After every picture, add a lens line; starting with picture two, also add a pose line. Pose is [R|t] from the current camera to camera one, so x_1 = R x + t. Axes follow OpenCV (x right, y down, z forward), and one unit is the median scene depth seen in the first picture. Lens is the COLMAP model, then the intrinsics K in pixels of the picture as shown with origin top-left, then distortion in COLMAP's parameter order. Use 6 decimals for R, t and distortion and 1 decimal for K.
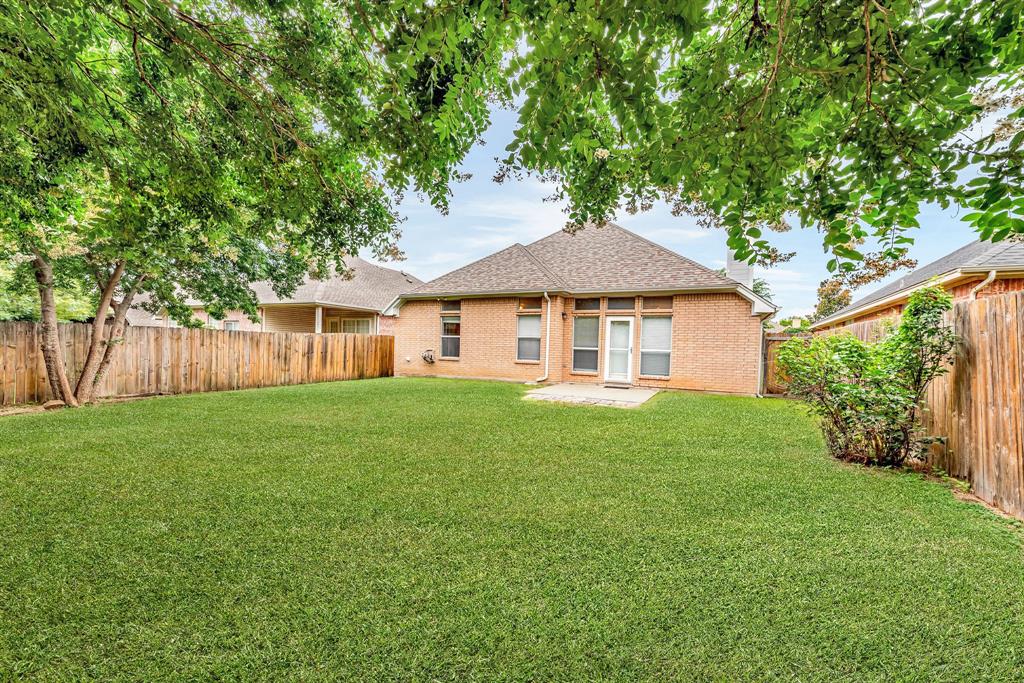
lens RADIAL K [[408.7, 0, 513.7], [0, 408.7, 347.7], [0, 0, 1]] dist [-0.000299, -0.000198]
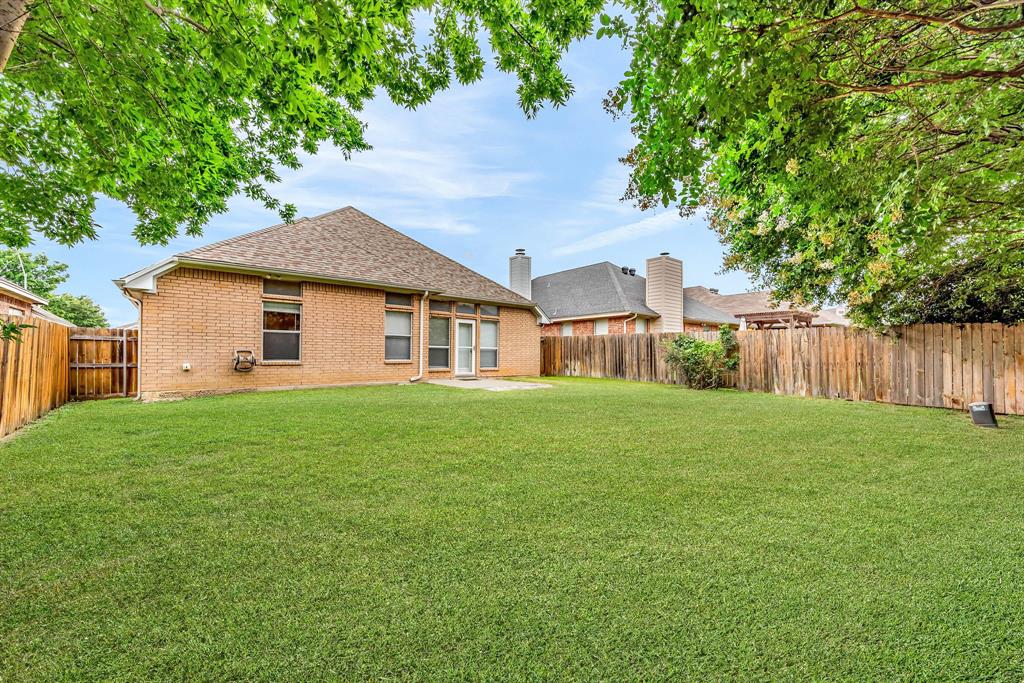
lens RADIAL K [[408.7, 0, 513.7], [0, 408.7, 347.7], [0, 0, 1]] dist [-0.000299, -0.000198]
pose [[0.376827, -0.008110, 0.926248, -0.712496], [0.002063, 0.999967, 0.007916, -0.004400], [-0.926281, -0.001072, 0.376831, 0.397493]]
